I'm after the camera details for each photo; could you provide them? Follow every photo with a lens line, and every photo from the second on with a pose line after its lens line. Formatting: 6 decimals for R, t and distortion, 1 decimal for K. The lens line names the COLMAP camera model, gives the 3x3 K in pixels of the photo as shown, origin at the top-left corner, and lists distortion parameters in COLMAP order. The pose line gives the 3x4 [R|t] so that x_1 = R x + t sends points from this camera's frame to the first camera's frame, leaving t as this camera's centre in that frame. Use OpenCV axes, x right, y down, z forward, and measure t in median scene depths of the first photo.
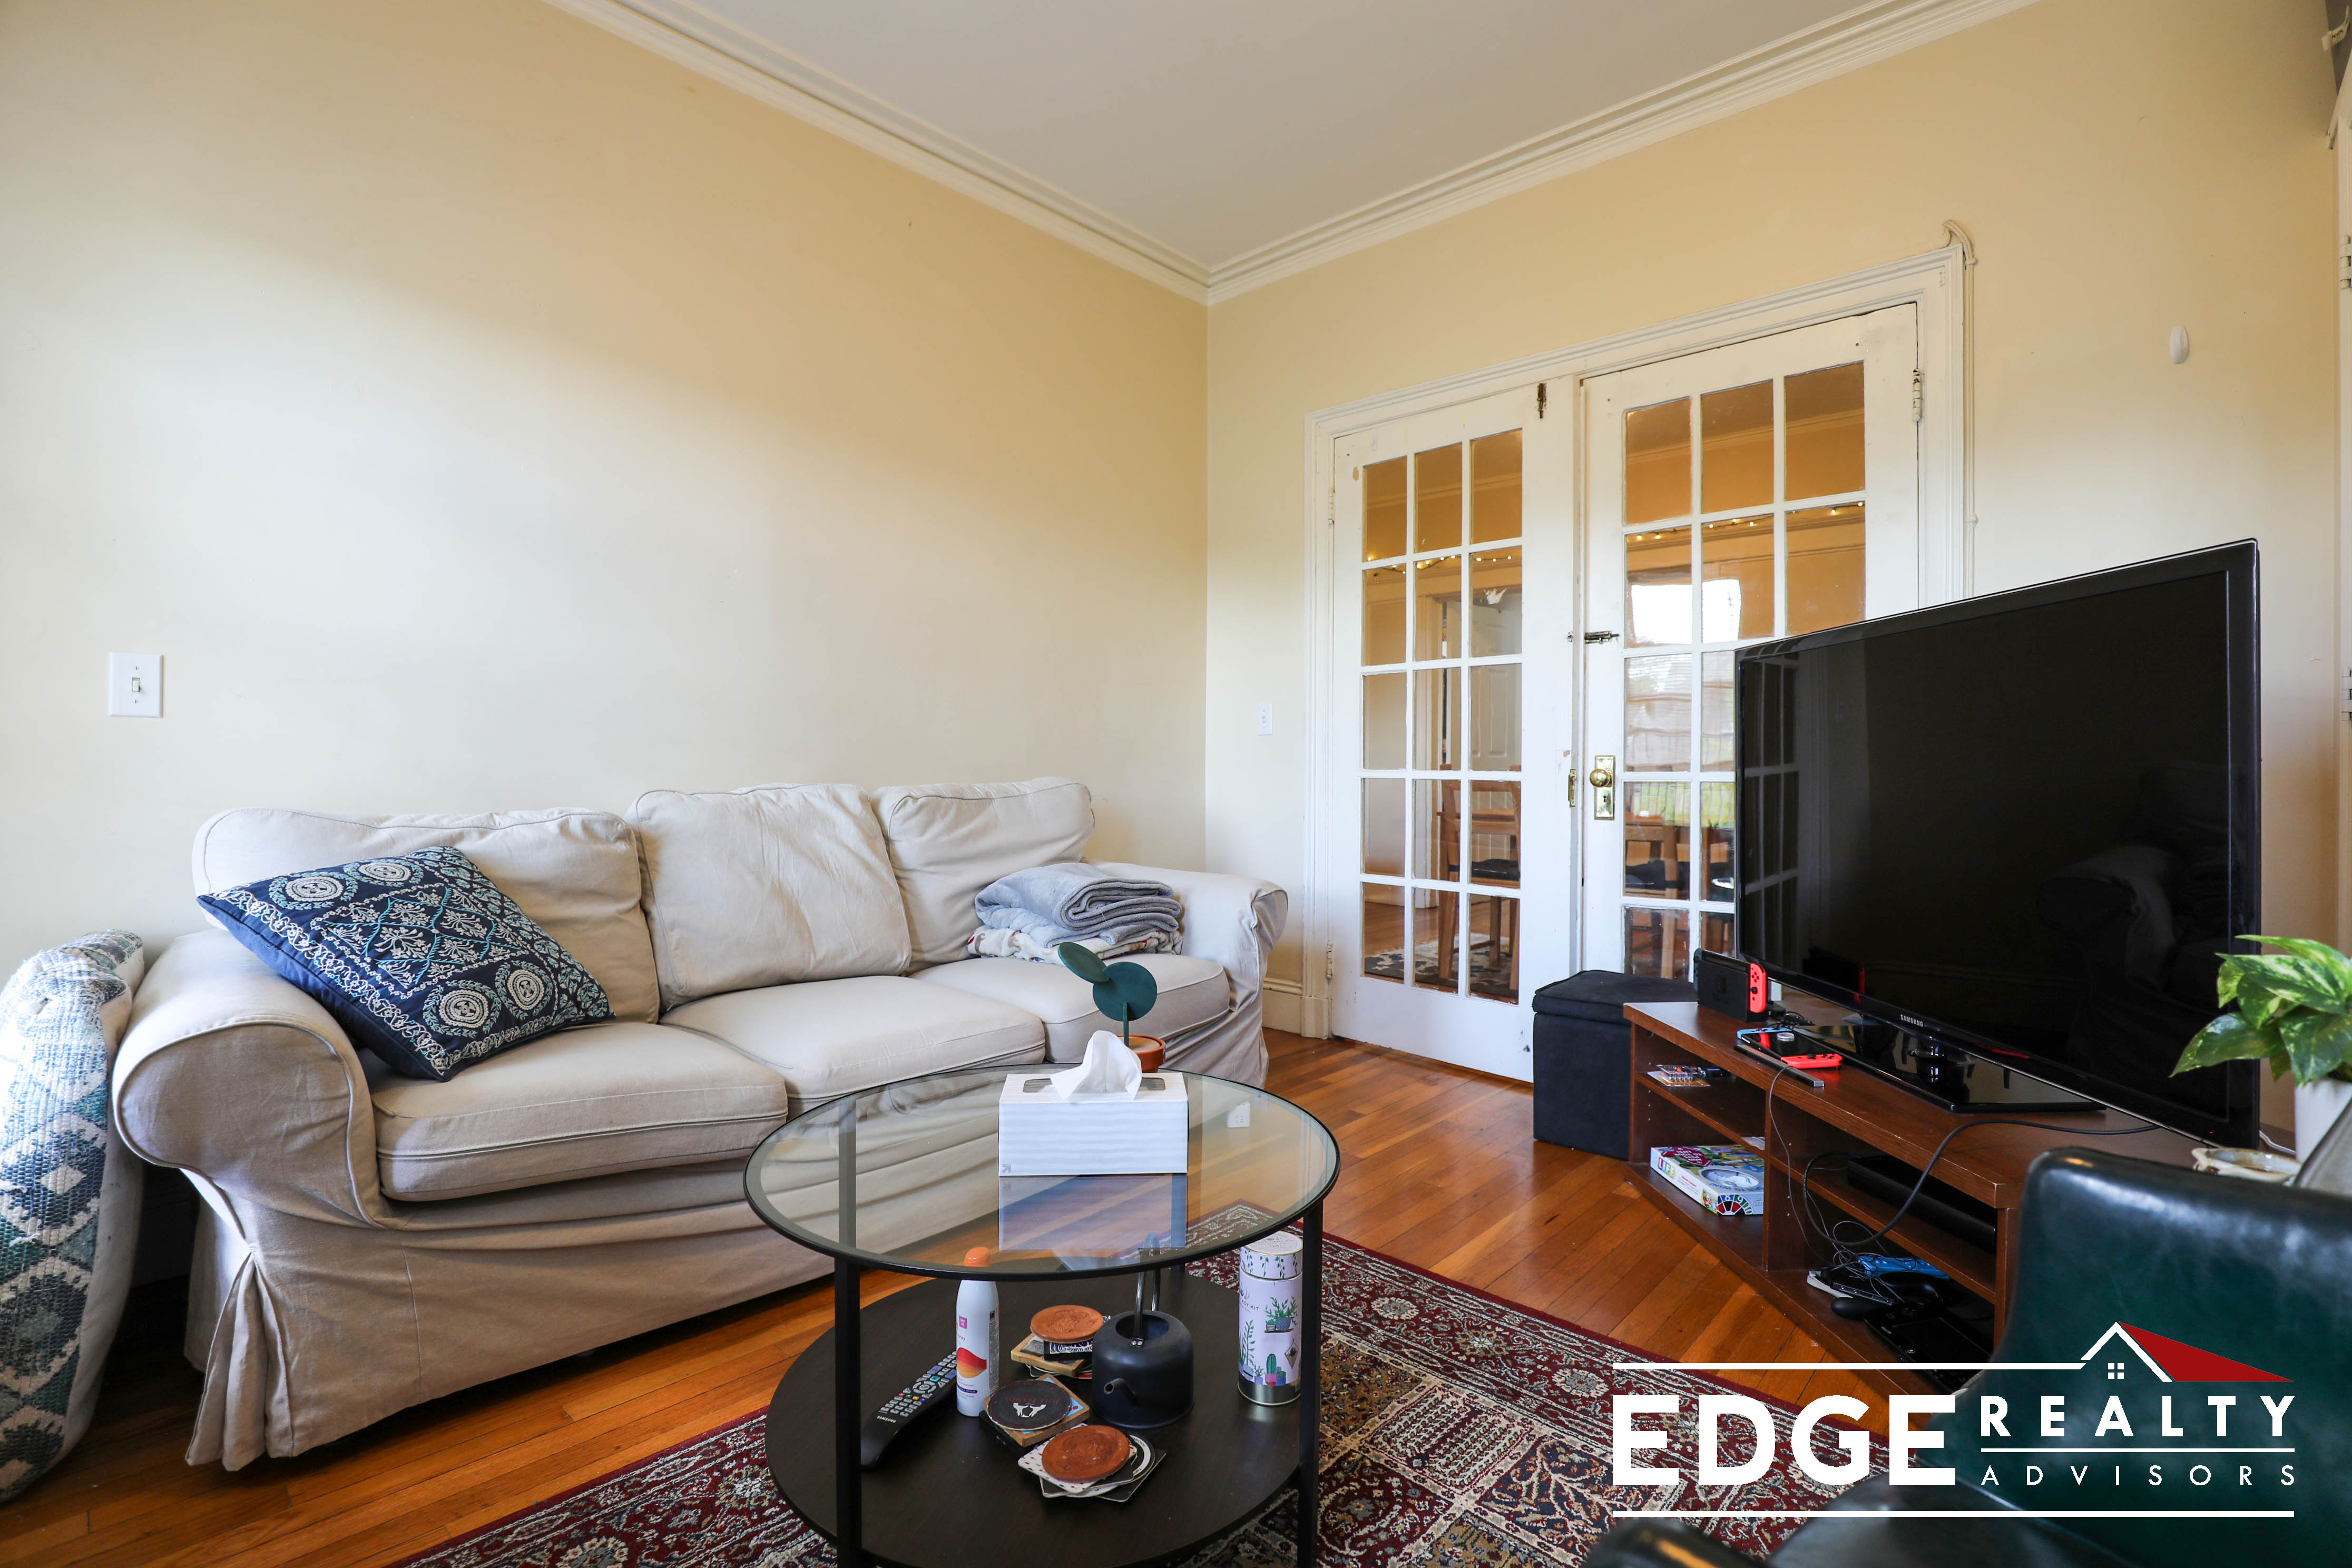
lens RADIAL K [[1099.9, 0, 1176.0], [0, 1099.9, 773.8], [0, 0, 1]] dist [-0.034013, 0.004420]
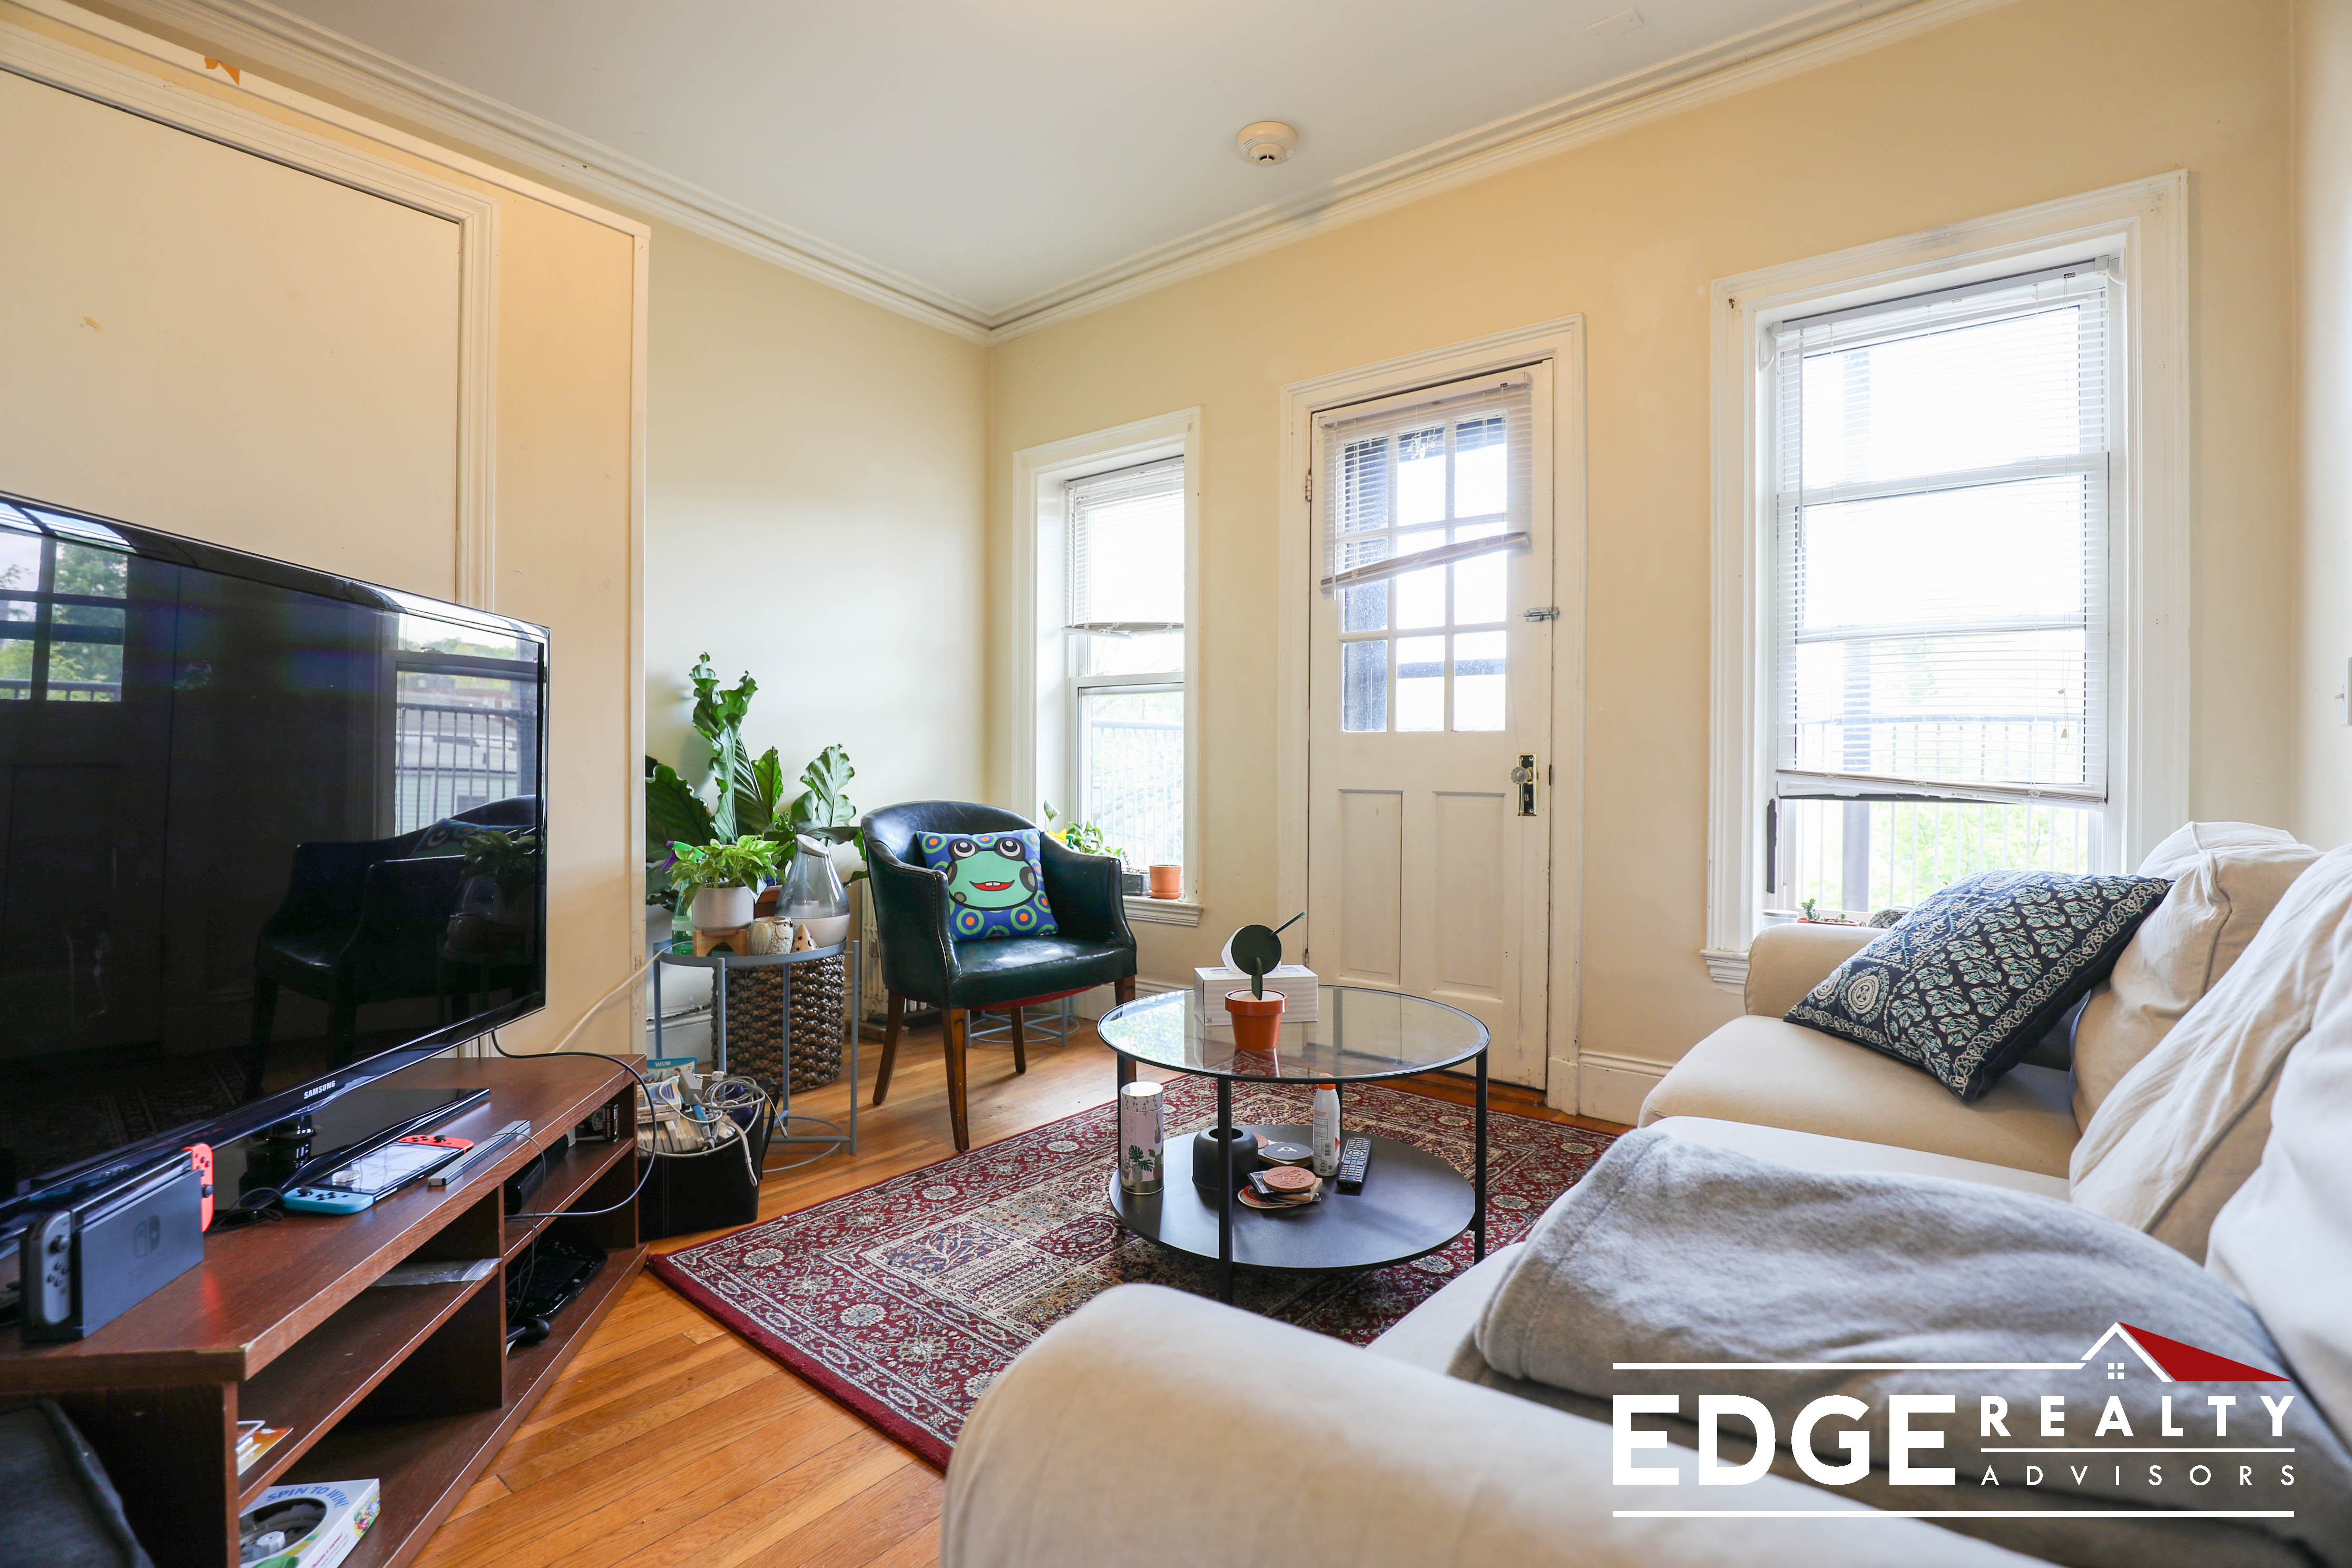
lens RADIAL K [[1099.9, 0, 1170.1], [0, 1099.9, 780.2], [0, 0, 1]] dist [-0.034013, 0.004420]
pose [[-0.996881, -0.005129, -0.078758, 0.142355], [-0.005865, 0.999941, 0.009109, -0.008950], [0.078707, 0.009543, -0.996852, 2.096485]]
